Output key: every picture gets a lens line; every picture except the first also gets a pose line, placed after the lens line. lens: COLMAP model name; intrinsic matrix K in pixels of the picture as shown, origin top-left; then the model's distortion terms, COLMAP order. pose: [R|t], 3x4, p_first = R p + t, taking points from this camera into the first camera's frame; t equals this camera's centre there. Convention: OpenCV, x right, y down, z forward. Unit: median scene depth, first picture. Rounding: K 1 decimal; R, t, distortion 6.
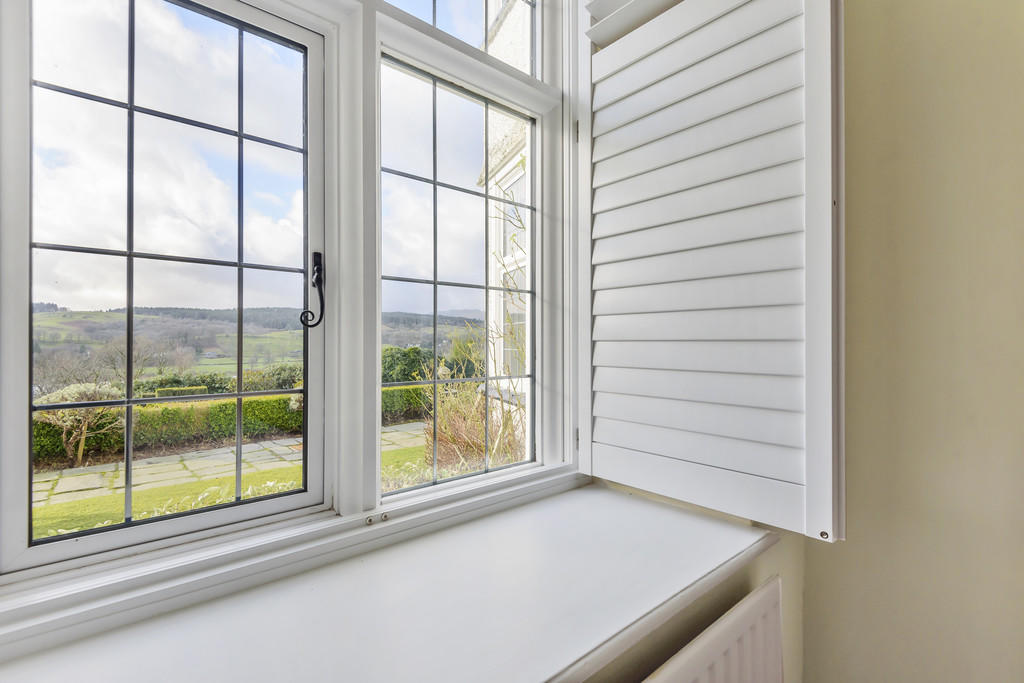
lens RADIAL K [[469.7, 0, 513.2], [0, 469.7, 342.1], [0, 0, 1]] dist [0.018769, -0.003658]
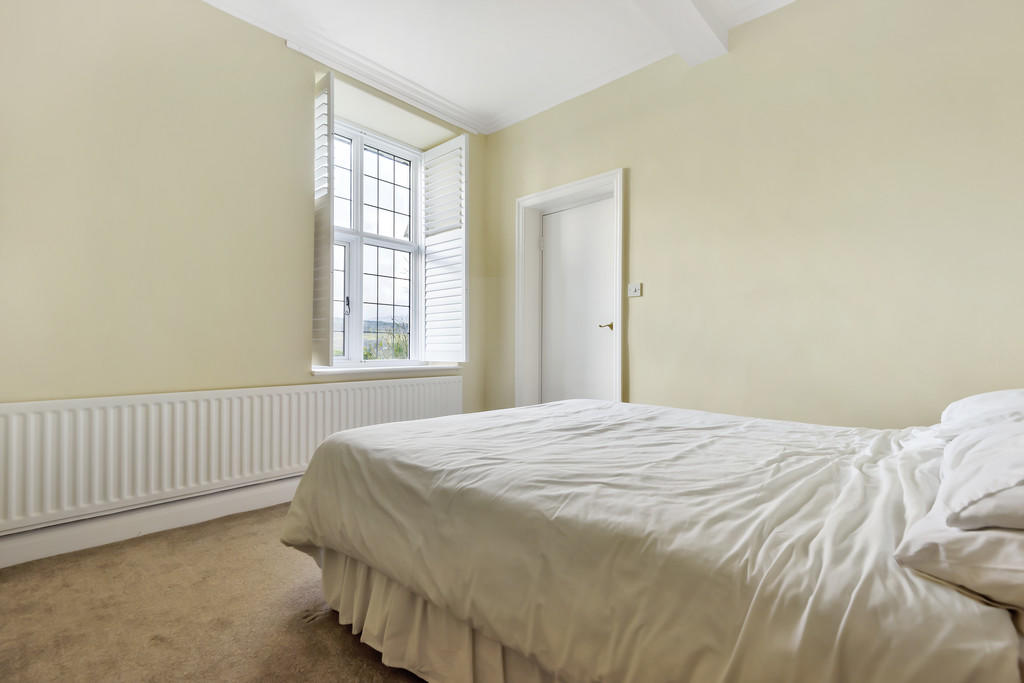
lens RADIAL K [[469.7, 0, 519.9], [0, 469.7, 345.5], [0, 0, 1]] dist [0.018769, -0.003658]
pose [[0.990881, -0.002693, 0.134712, 0.433814], [0.004881, 0.999862, -0.015910, 0.258435], [-0.134651, 0.016422, 0.990757, -2.782554]]
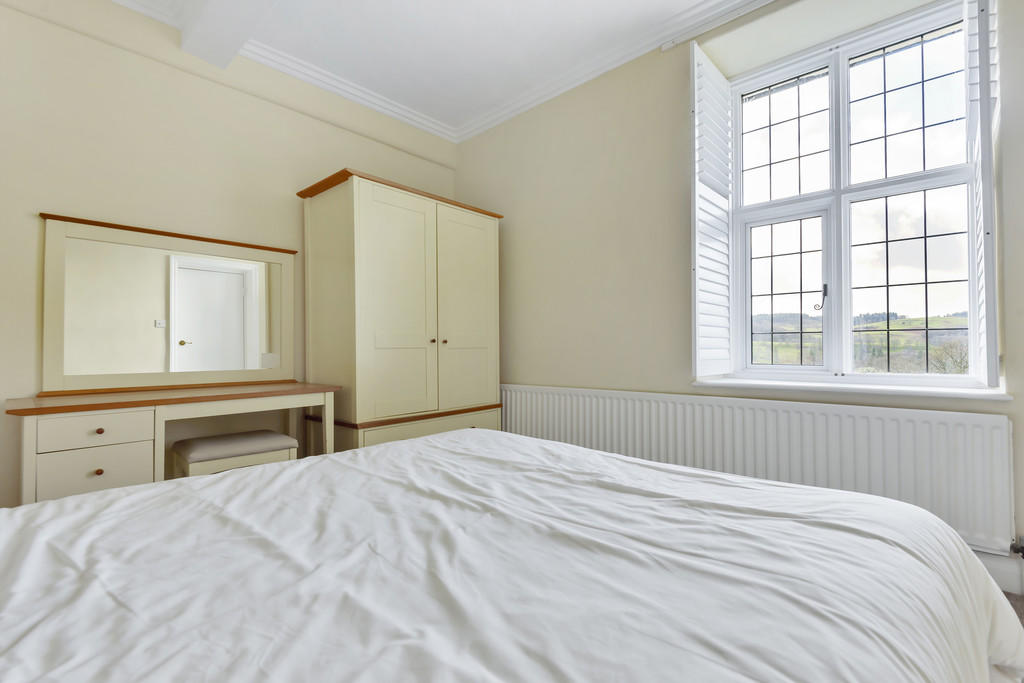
lens RADIAL K [[469.7, 0, 515.9], [0, 469.7, 337.6], [0, 0, 1]] dist [0.018769, -0.003658]
pose [[0.131332, -0.023696, -0.991055, 1.976888], [0.002719, 0.999719, -0.023543, 0.181423], [0.991335, 0.000397, 0.131359, -1.136614]]
